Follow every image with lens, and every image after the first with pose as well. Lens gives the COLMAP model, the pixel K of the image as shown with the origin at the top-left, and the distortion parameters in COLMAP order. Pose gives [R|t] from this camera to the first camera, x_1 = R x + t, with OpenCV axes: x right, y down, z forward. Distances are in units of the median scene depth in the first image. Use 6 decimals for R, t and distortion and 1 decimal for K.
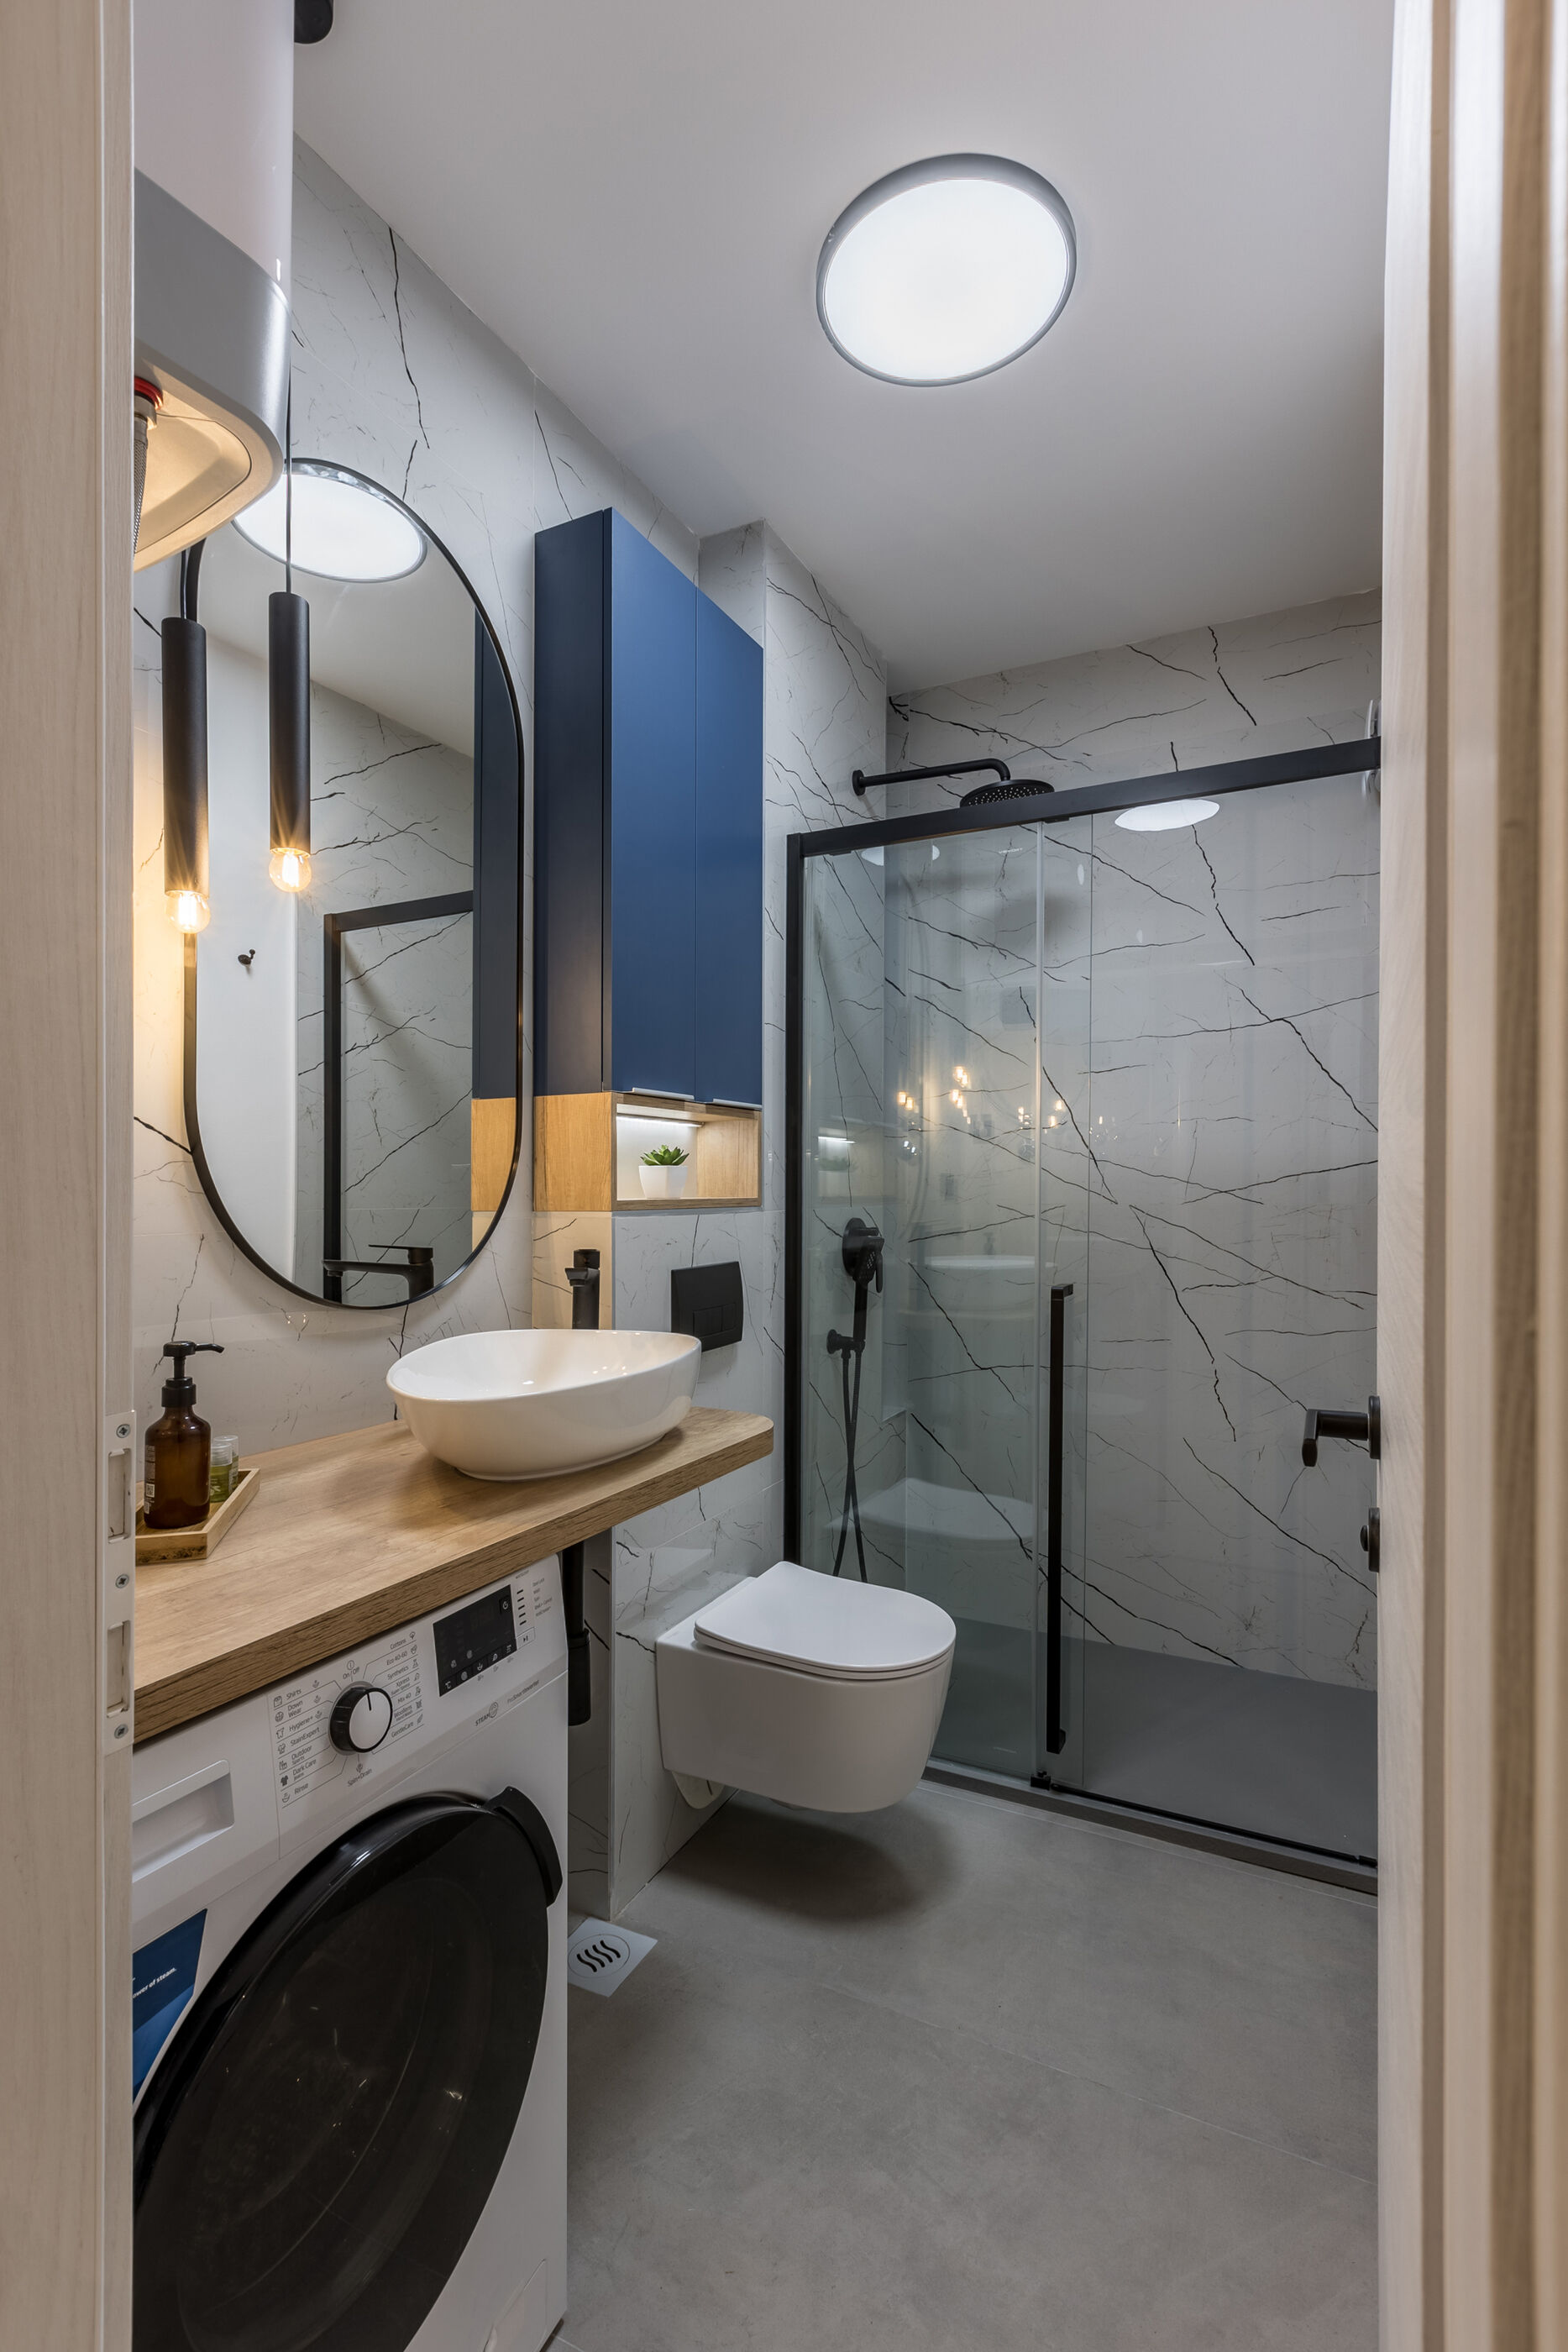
lens RADIAL K [[986.0, 0, 640.1], [0, 986.0, 1190.2], [0, 0, 1]] dist [-0.000937, -0.000391]
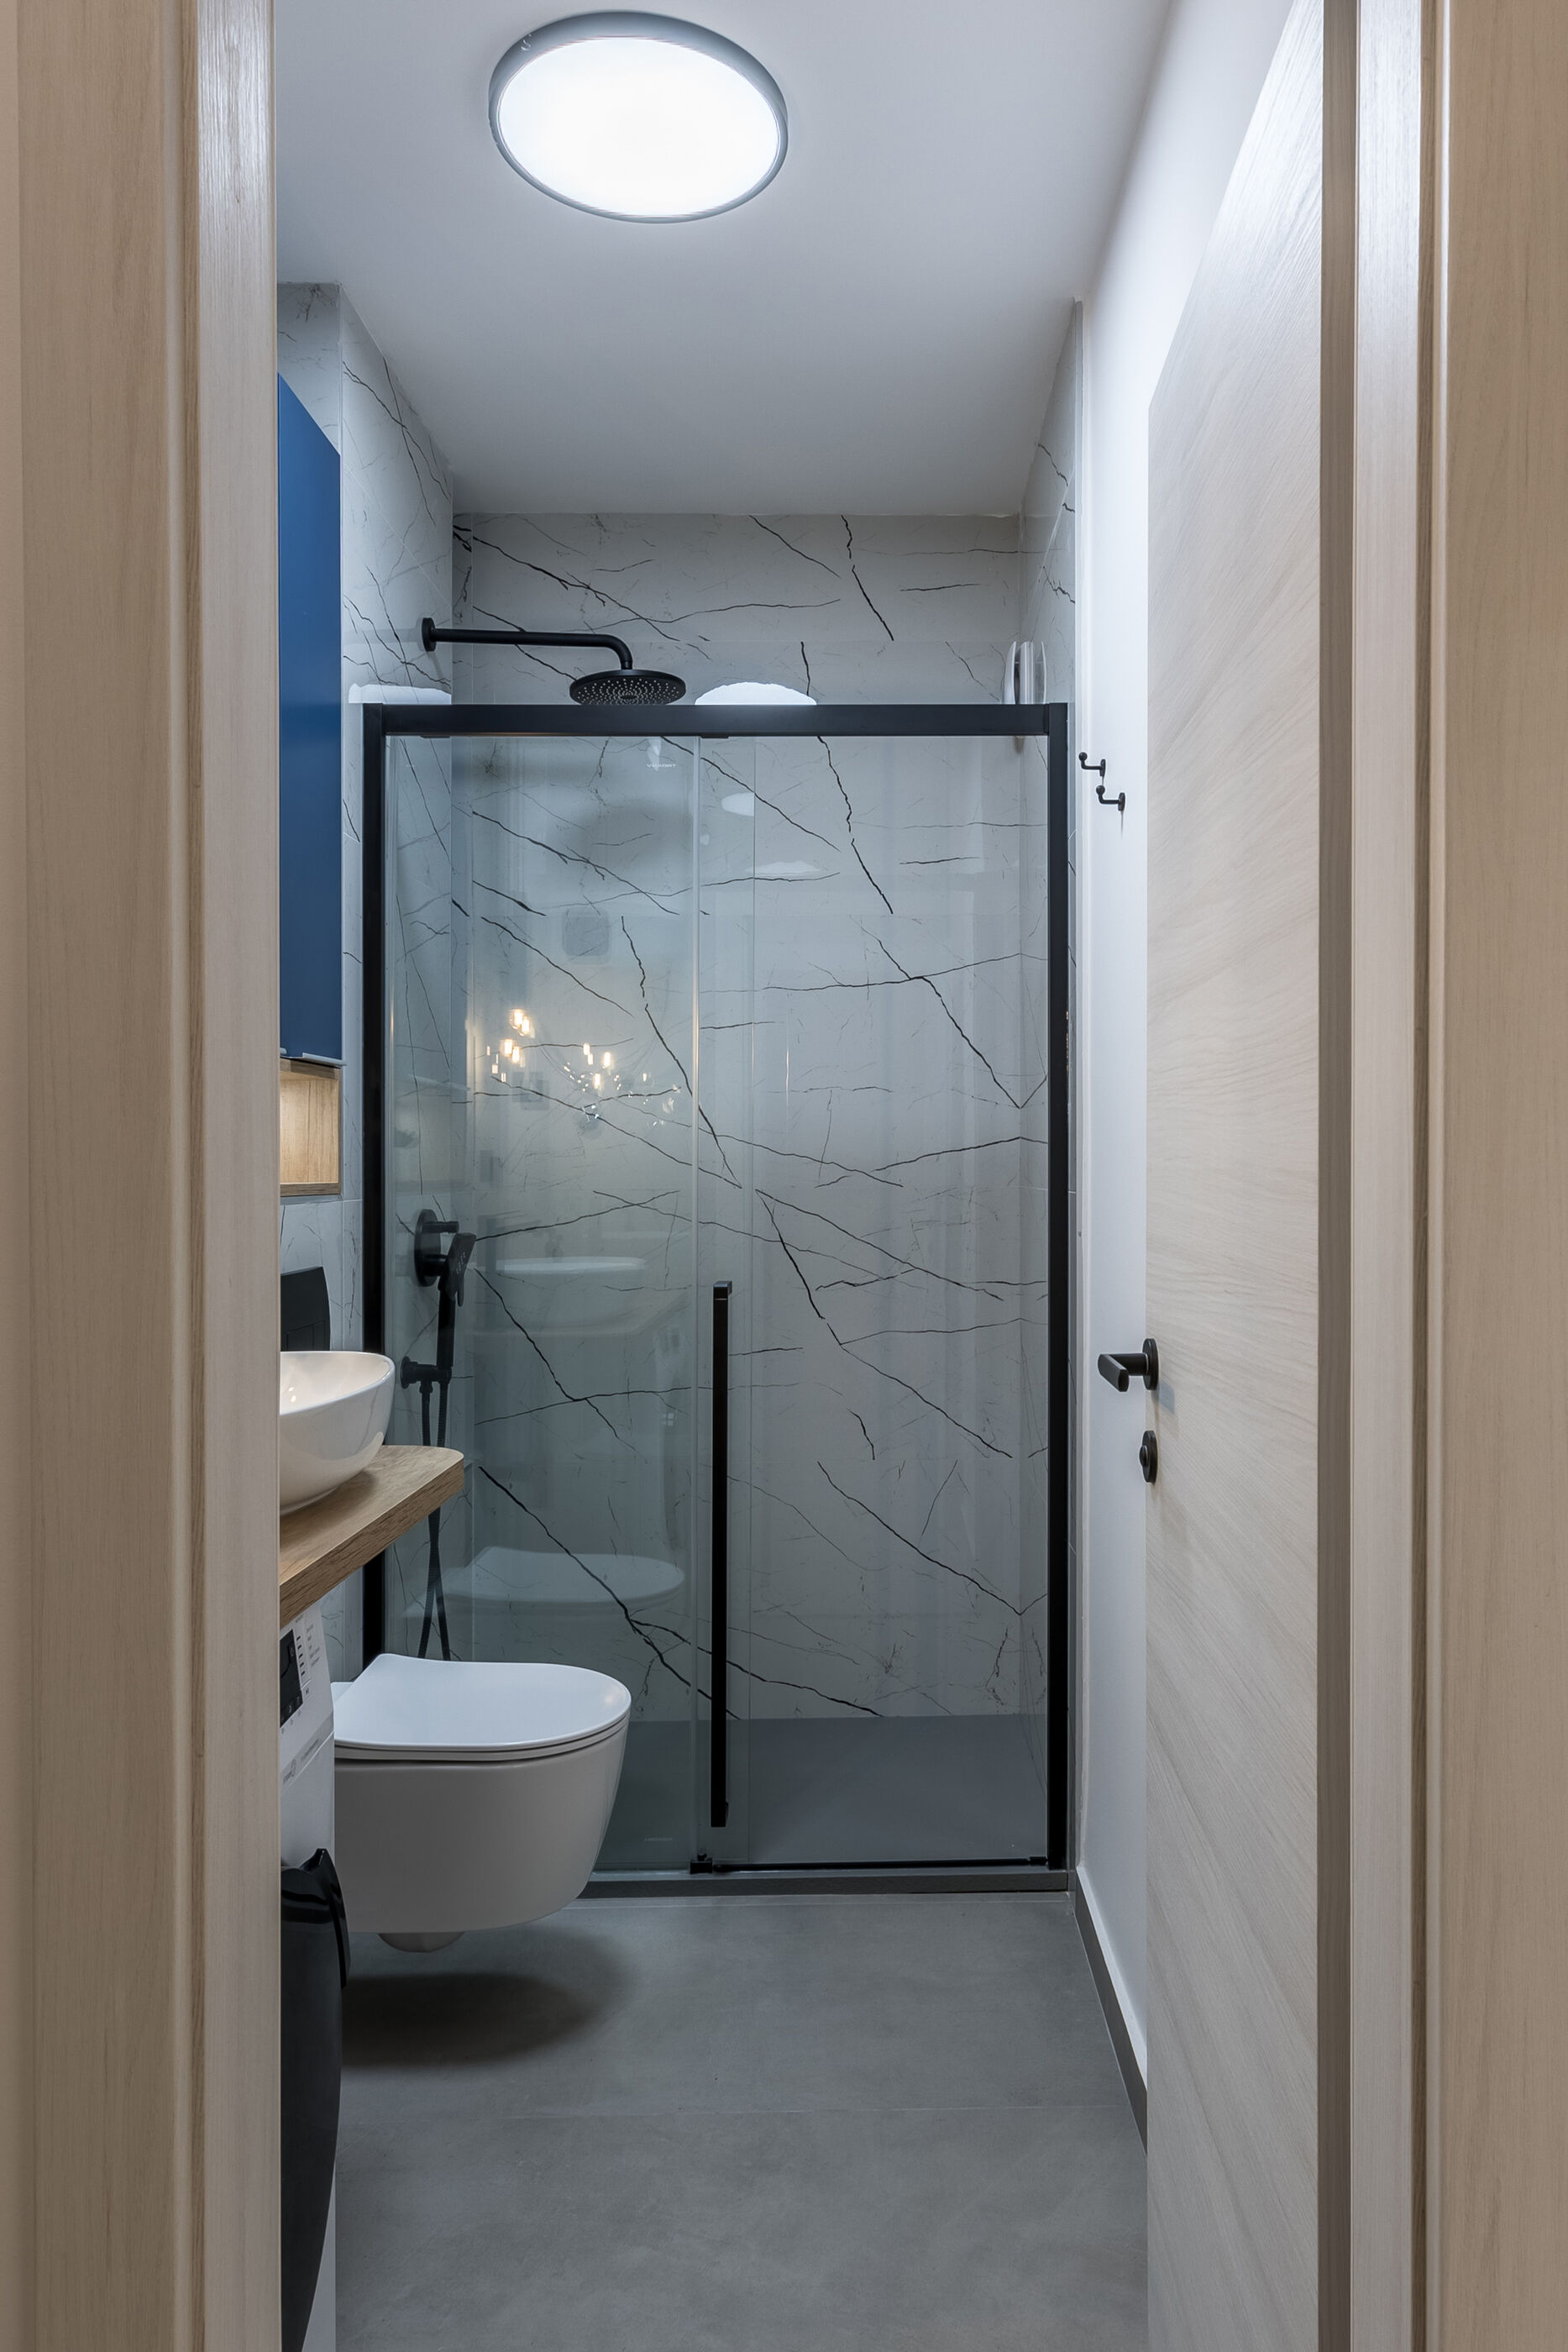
lens RADIAL K [[1089.8, 0, 784.0], [0, 1089.8, 1176.0], [0, 0, 1]] dist [-0.000376, -0.000512]
pose [[0.935687, -0.005538, 0.352788, 0.168551], [0.003866, 0.999978, 0.005445, -0.000922], [-0.352810, -0.003731, 0.935687, 0.111972]]
